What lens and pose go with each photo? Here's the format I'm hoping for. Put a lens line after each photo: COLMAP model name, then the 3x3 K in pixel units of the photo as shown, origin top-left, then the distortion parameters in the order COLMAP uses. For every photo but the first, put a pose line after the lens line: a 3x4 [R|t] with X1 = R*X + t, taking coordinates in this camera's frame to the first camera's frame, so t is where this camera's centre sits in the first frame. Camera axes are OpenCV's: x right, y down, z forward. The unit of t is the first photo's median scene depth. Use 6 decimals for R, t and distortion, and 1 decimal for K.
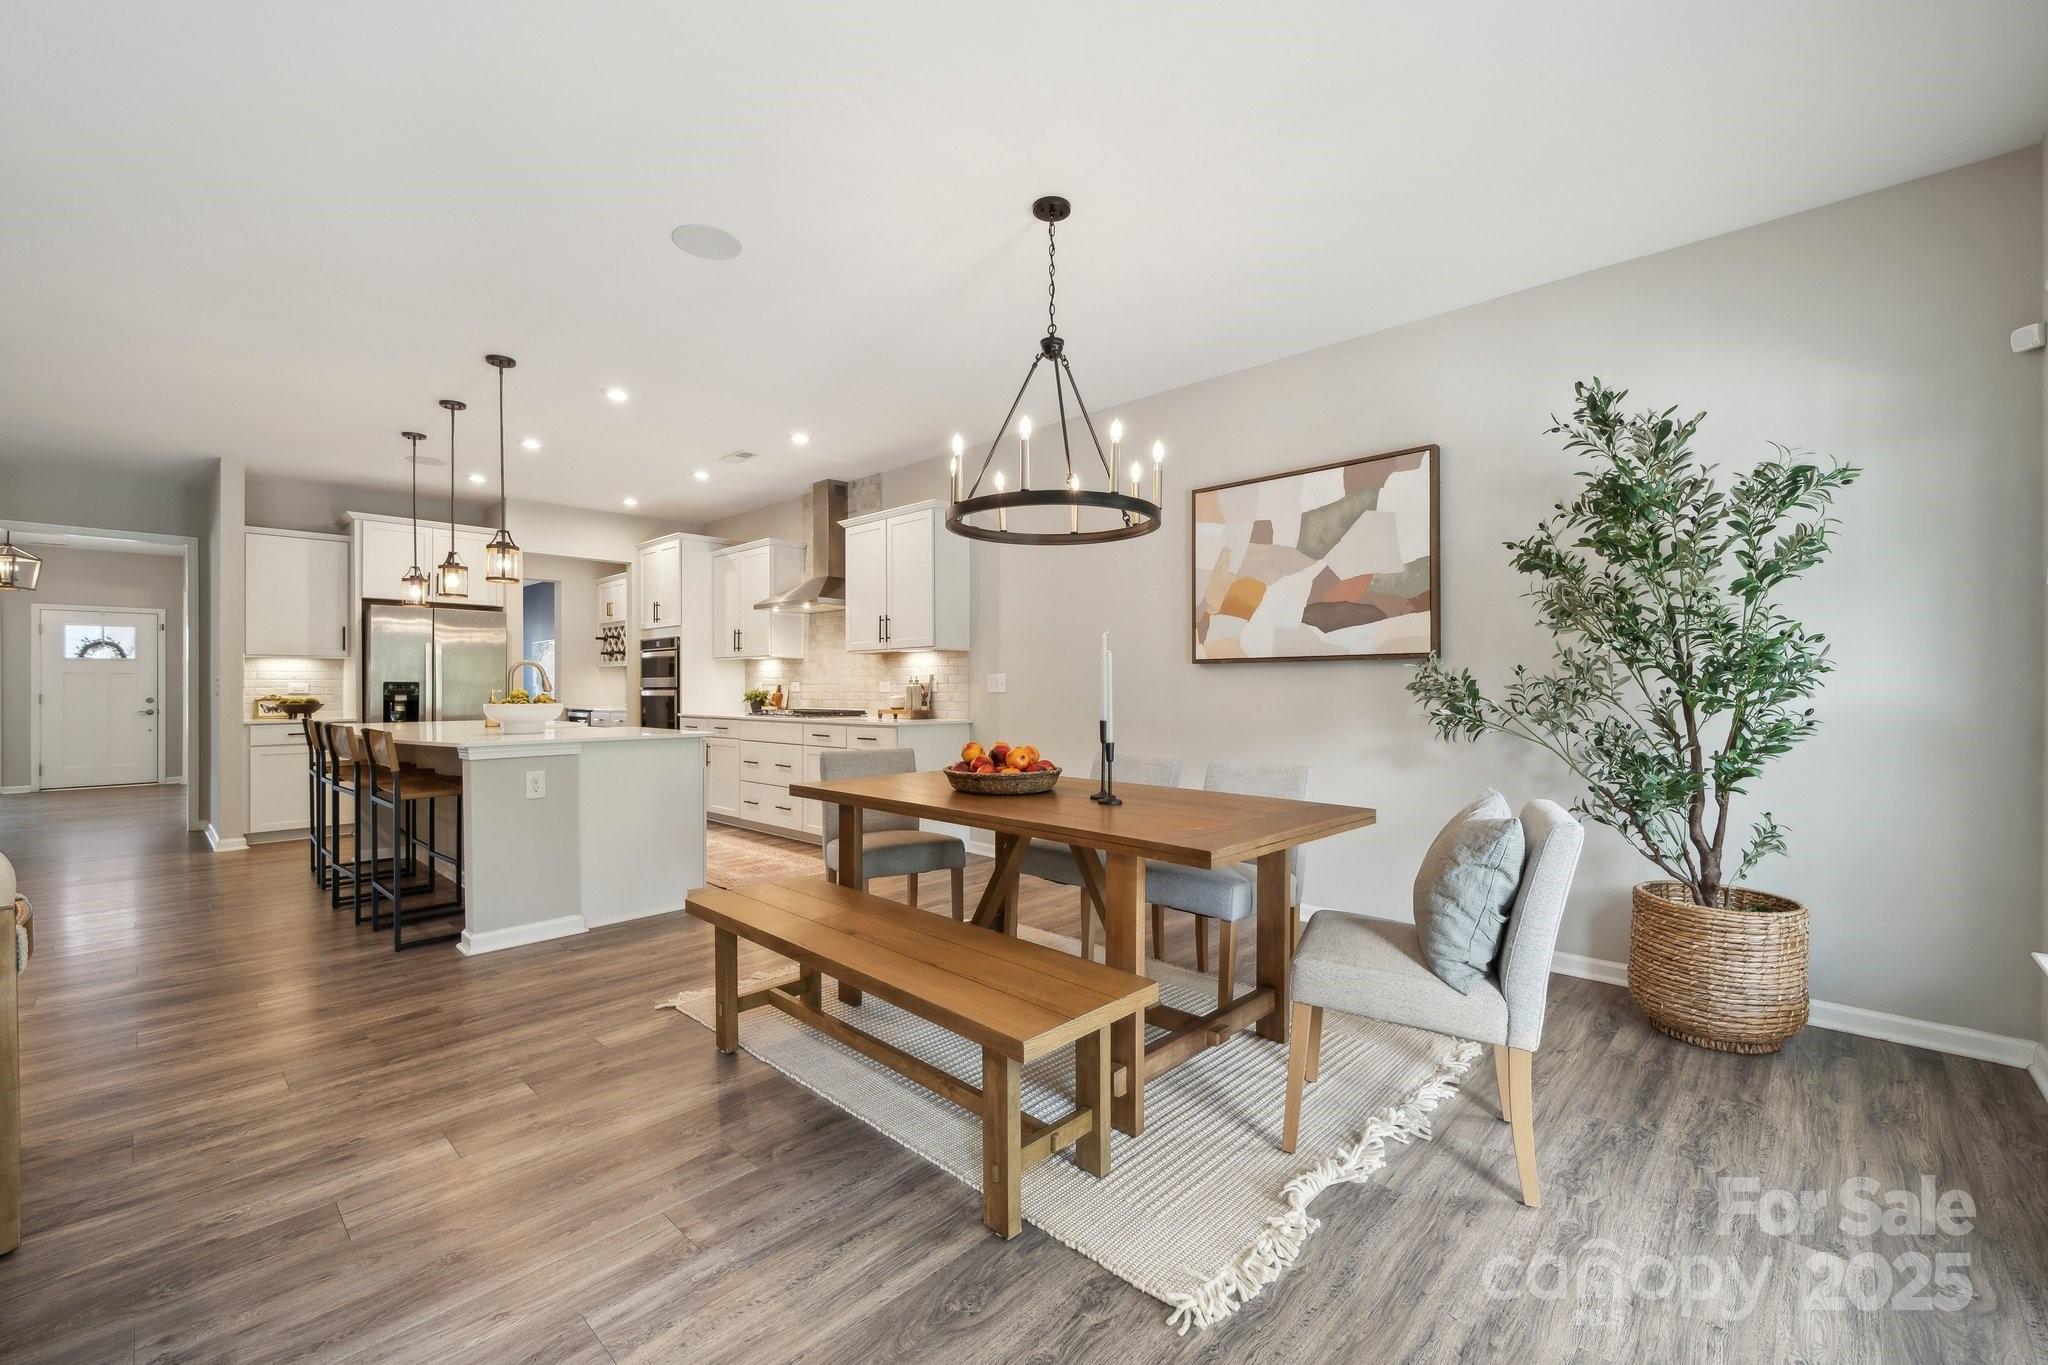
lens RADIAL K [[849.3, 0, 1036.0], [0, 849.3, 688.4], [0, 0, 1]] dist [0.003948, -0.001451]
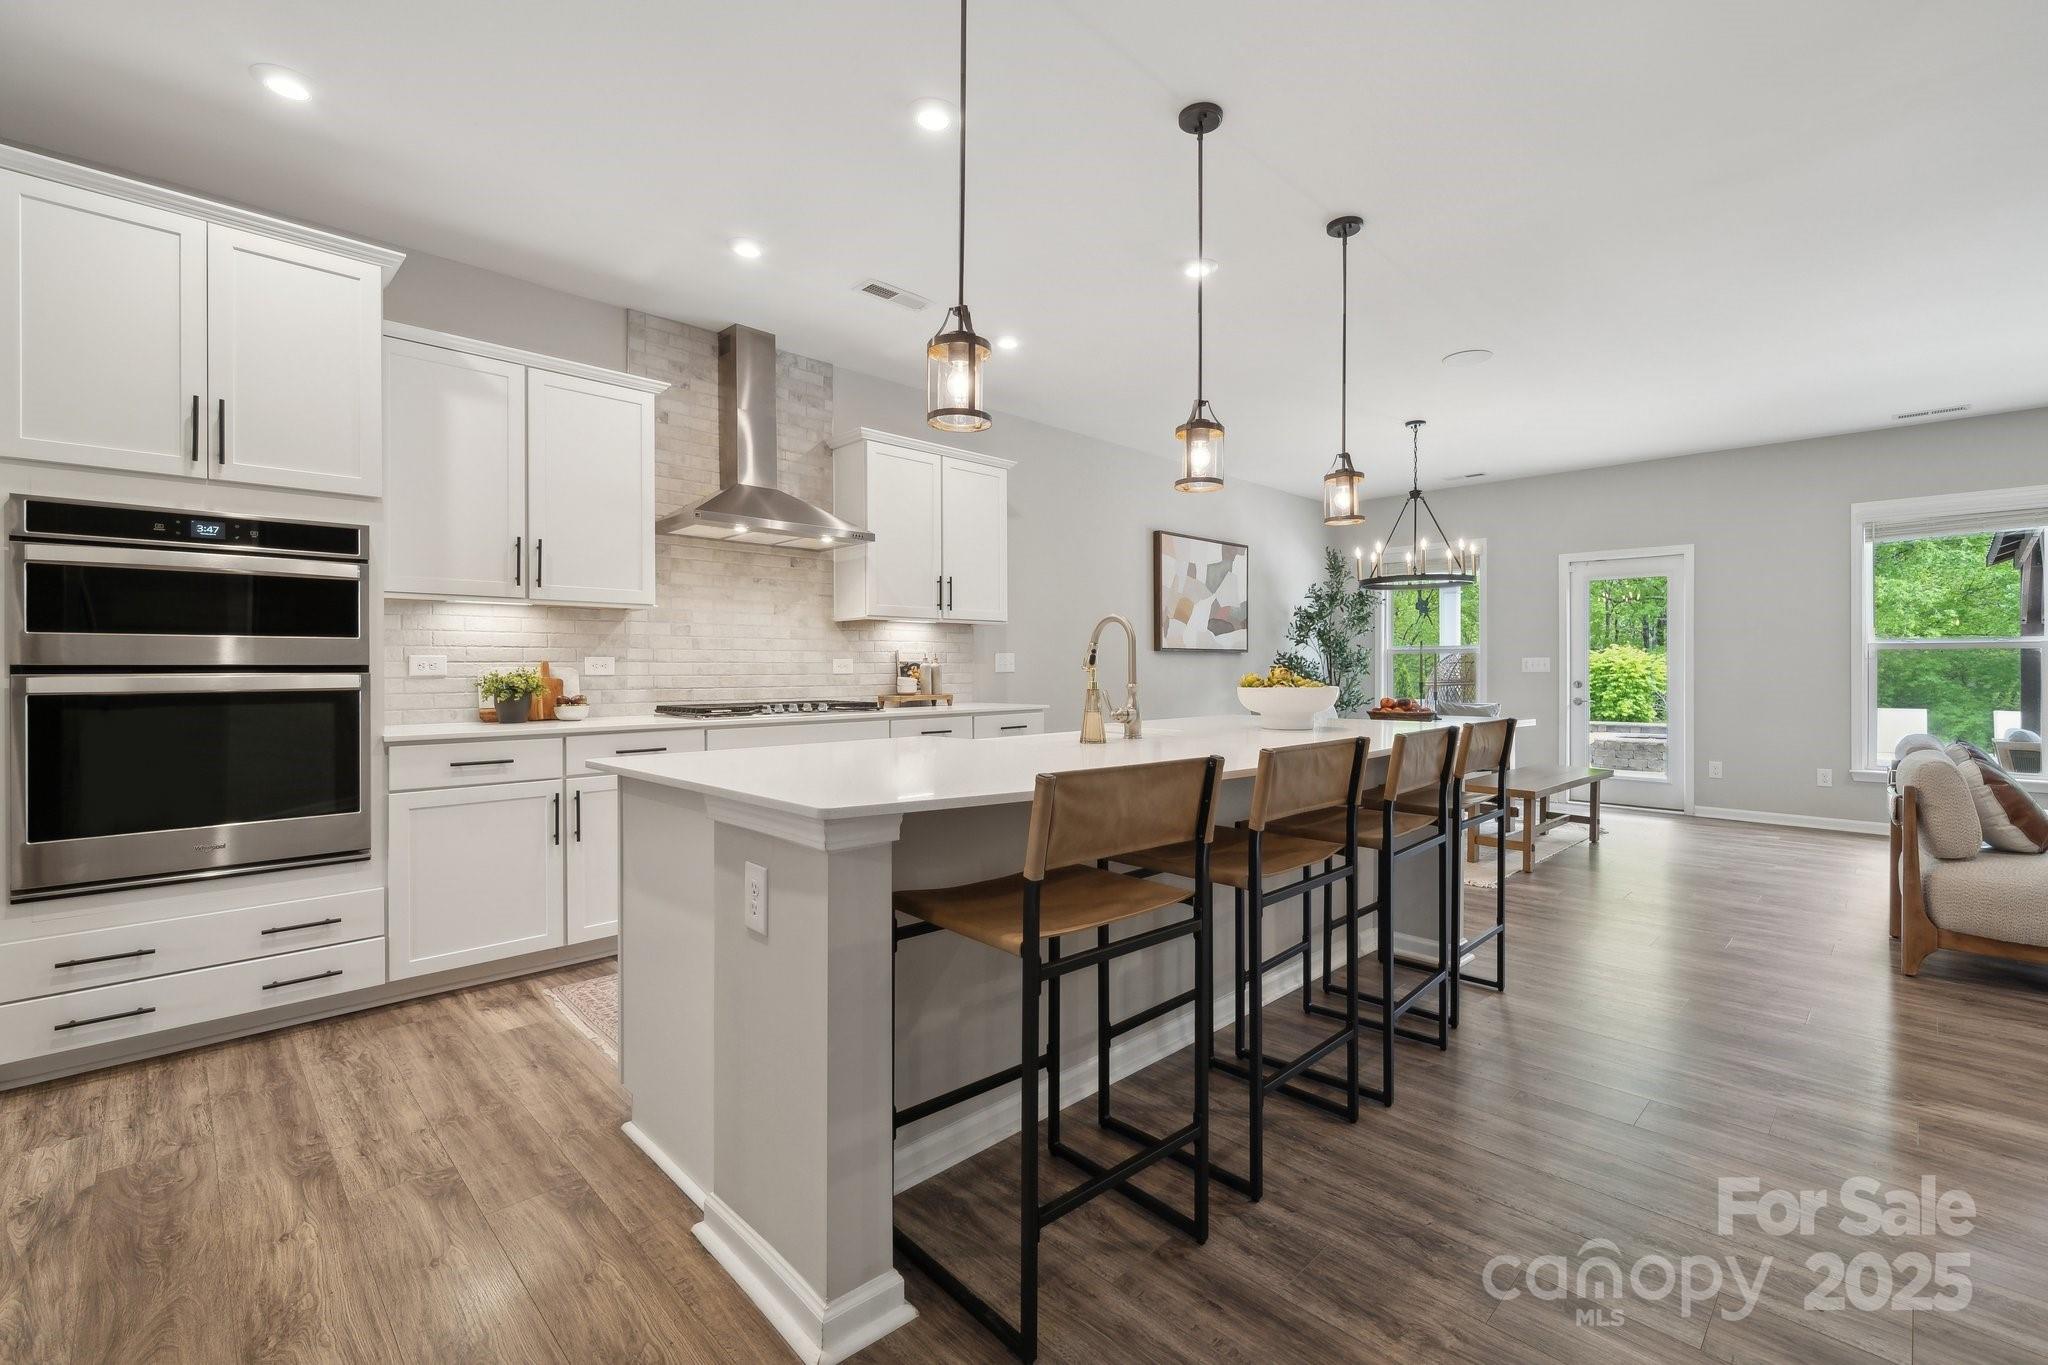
lens RADIAL K [[880.7, 0, 1045.3], [0, 880.7, 667.9], [0, 0, 1]] dist [0.000625, -0.000041]
pose [[0.028490, 0.002079, 0.999592, -1.054197], [0.003215, 0.999992, -0.002171, 0.001789], [-0.999589, 0.003275, 0.028483, 0.928168]]
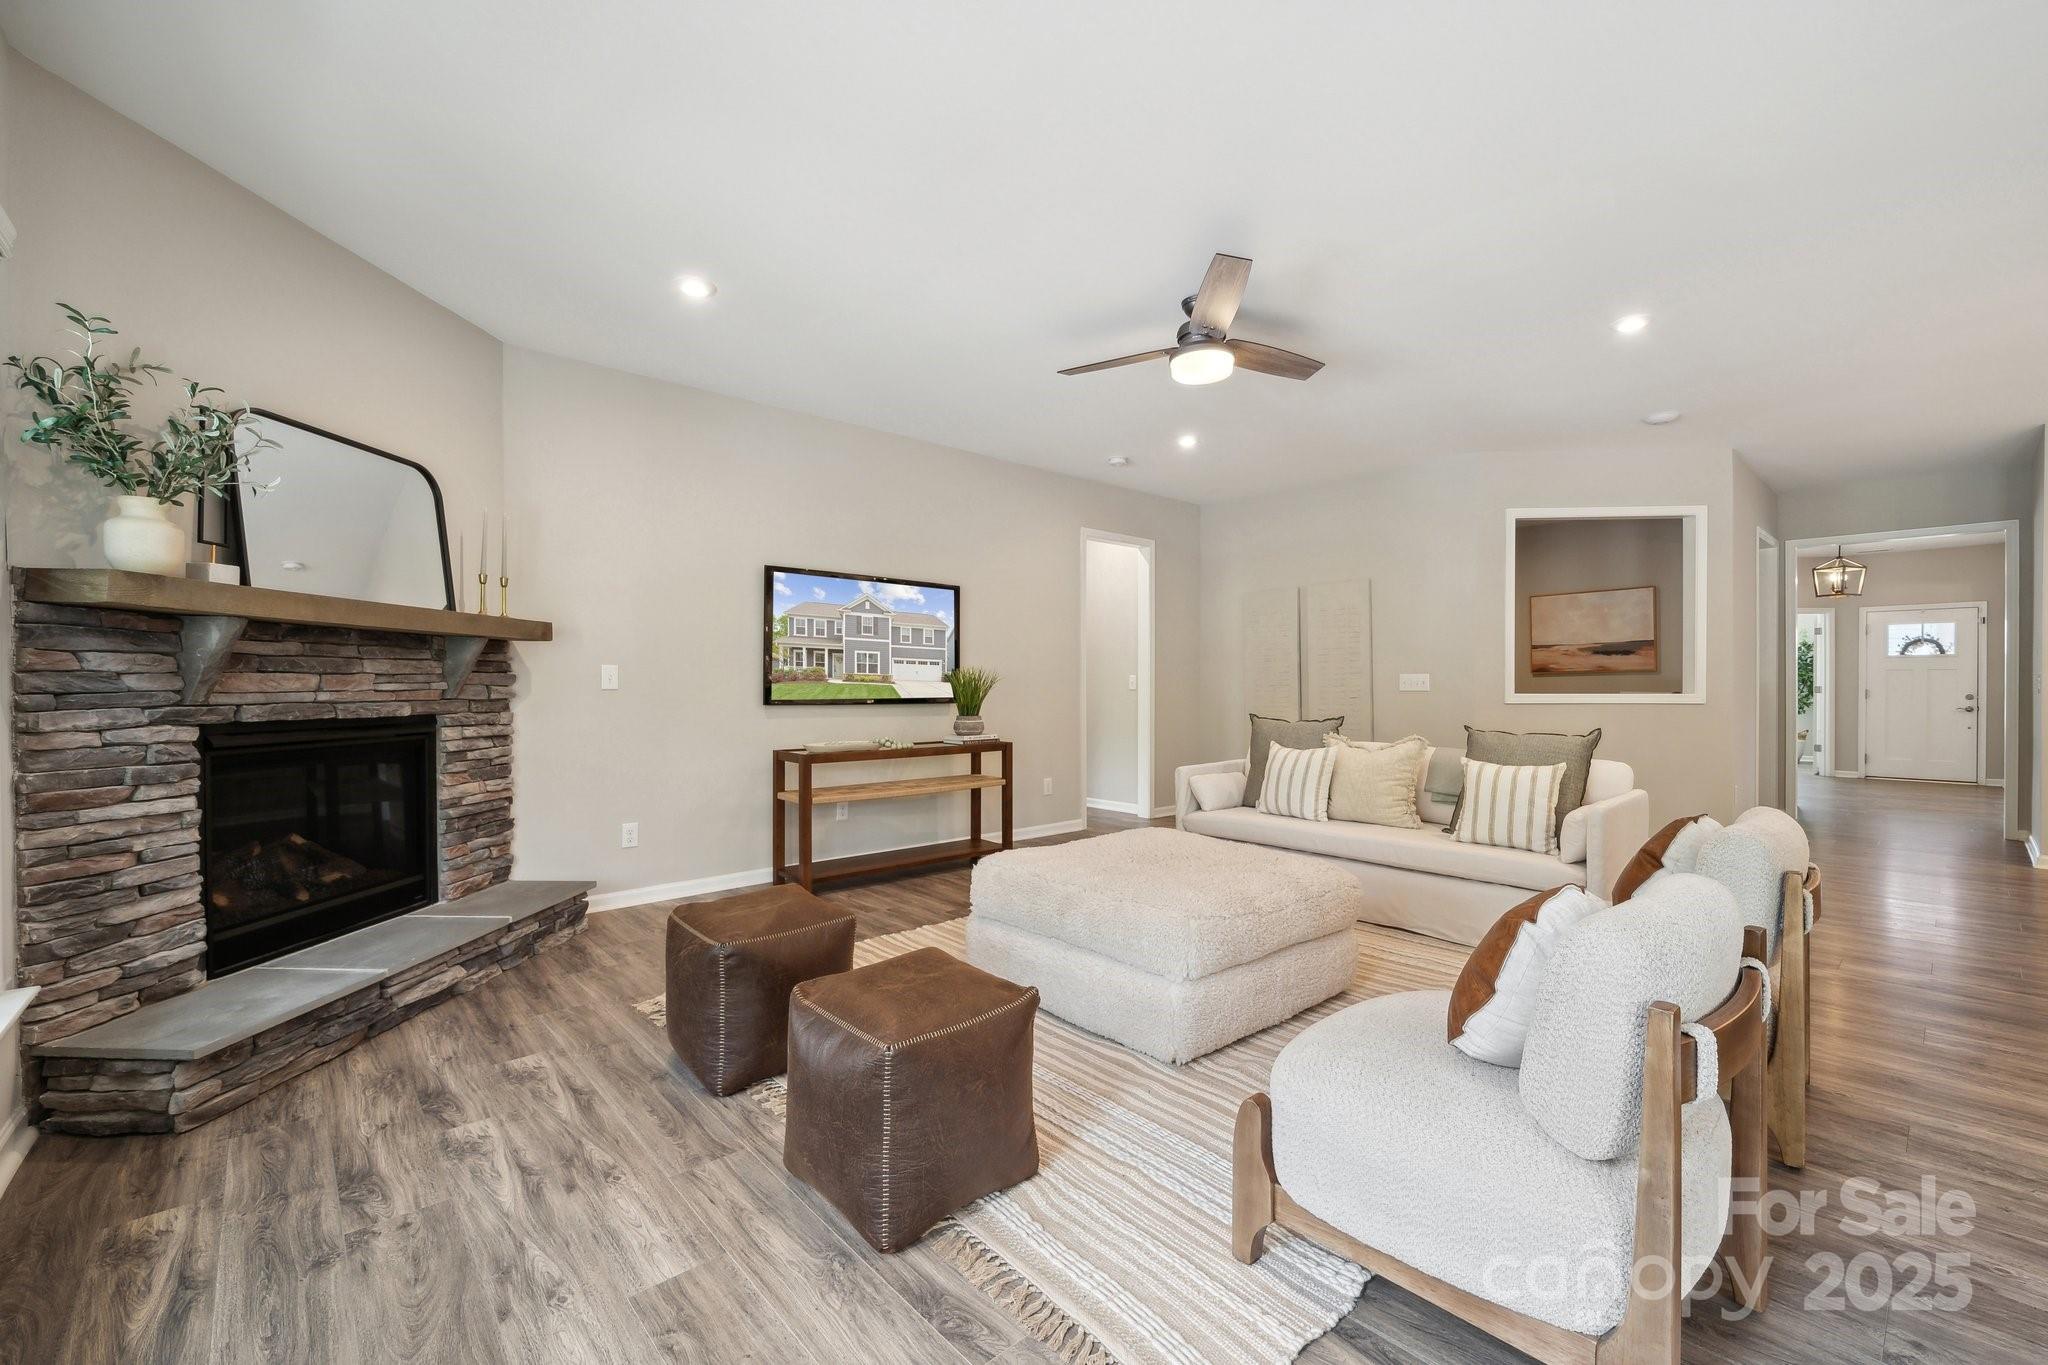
lens RADIAL K [[849.3, 0, 1026.9], [0, 849.3, 683.5], [0, 0, 1]] dist [0.003948, -0.001451]
pose [[-0.077107, 0.003611, -0.997016, 0.010515], [-0.004694, 0.999981, 0.003984, -0.000094], [0.997012, 0.004987, -0.077088, 0.012101]]
